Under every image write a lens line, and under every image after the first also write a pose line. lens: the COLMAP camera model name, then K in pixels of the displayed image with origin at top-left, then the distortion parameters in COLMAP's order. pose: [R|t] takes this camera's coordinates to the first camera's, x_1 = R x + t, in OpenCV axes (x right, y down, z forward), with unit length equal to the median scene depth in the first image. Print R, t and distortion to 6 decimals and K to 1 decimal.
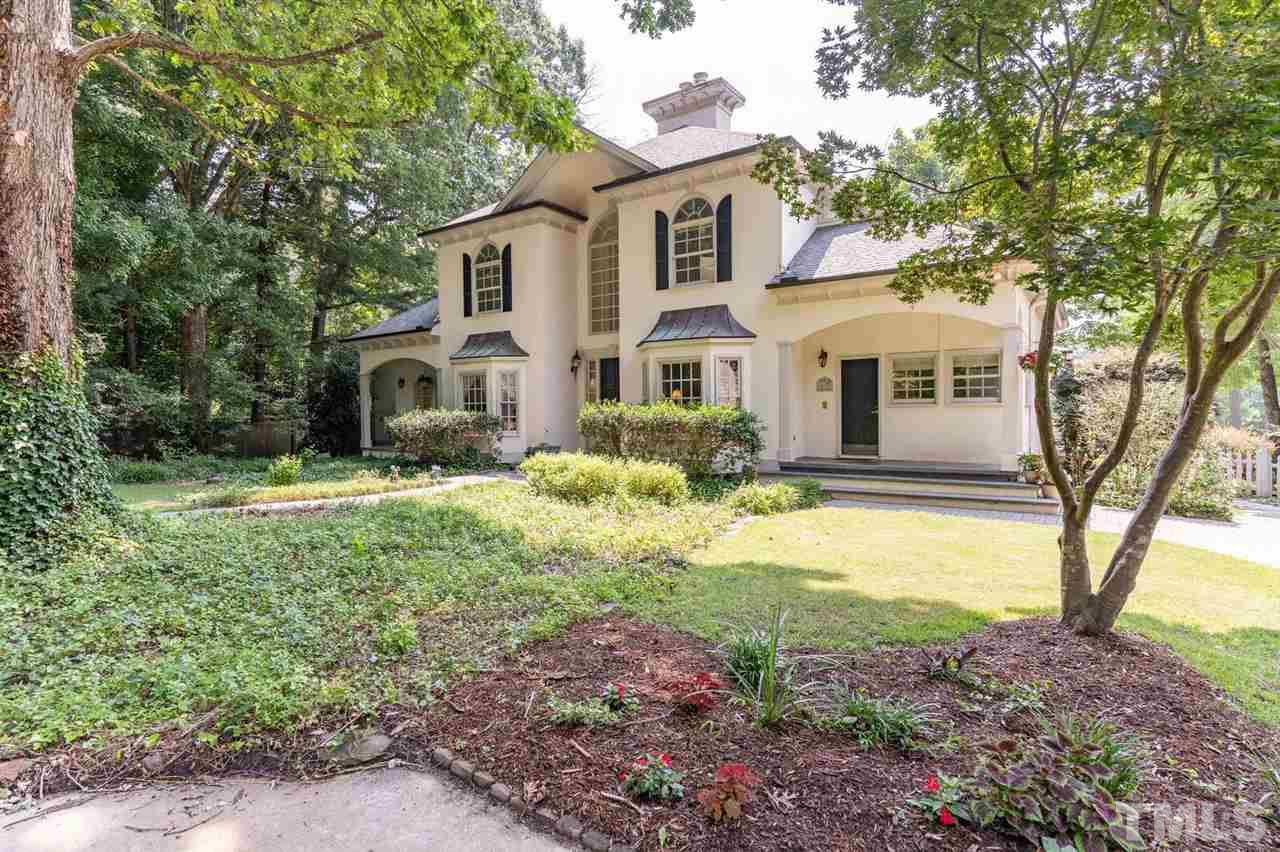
lens RADIAL K [[700.7, 0, 640.1], [0, 700.7, 428.8], [0, 0, 1]] dist [0.004446, 0.000180]
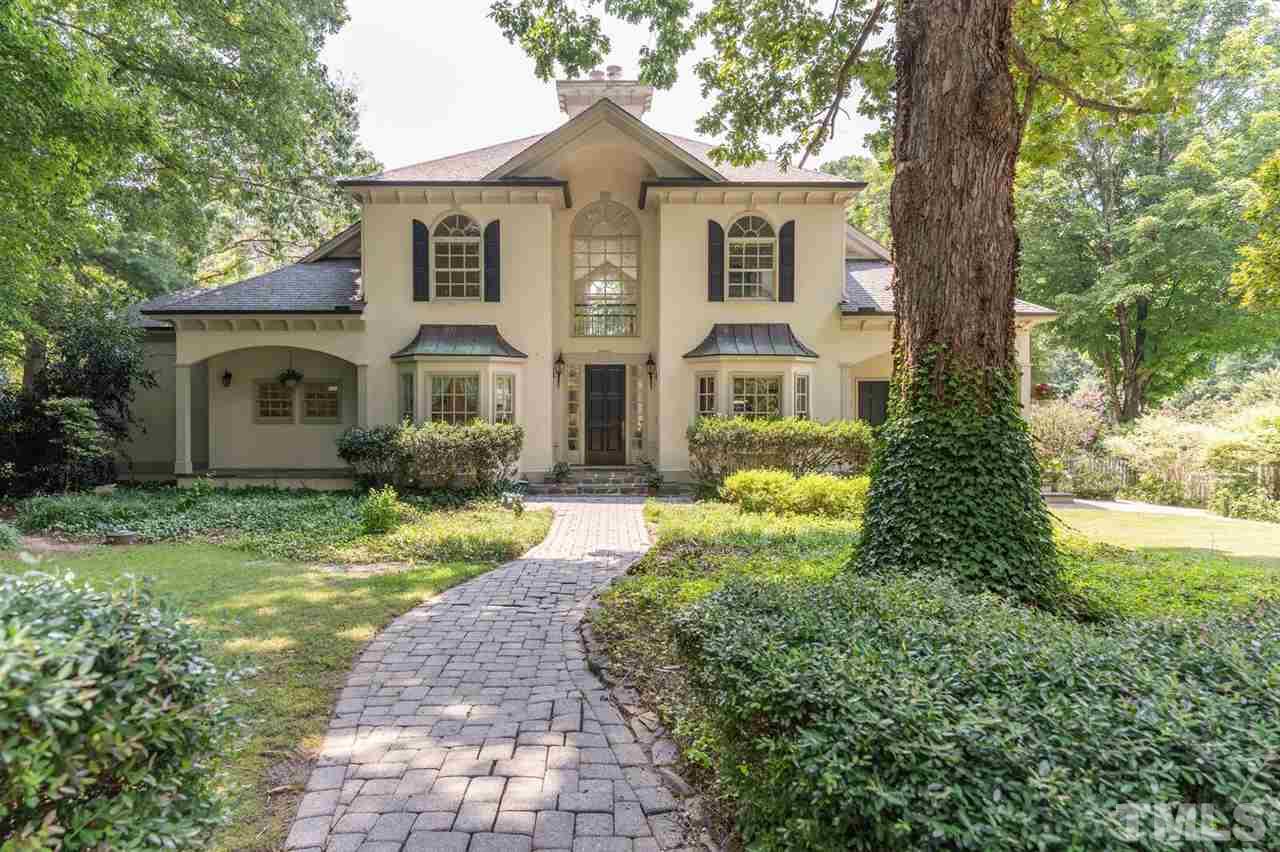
lens RADIAL K [[601.8, 0, 640.0], [0, 601.8, 425.8], [0, 0, 1]] dist [-0.023537, -0.000235]
pose [[0.803221, 0.014382, 0.595507, -0.472956], [0.003706, 0.999569, -0.029138, -0.001138], [-0.595669, 0.025611, 0.802821, 0.343161]]
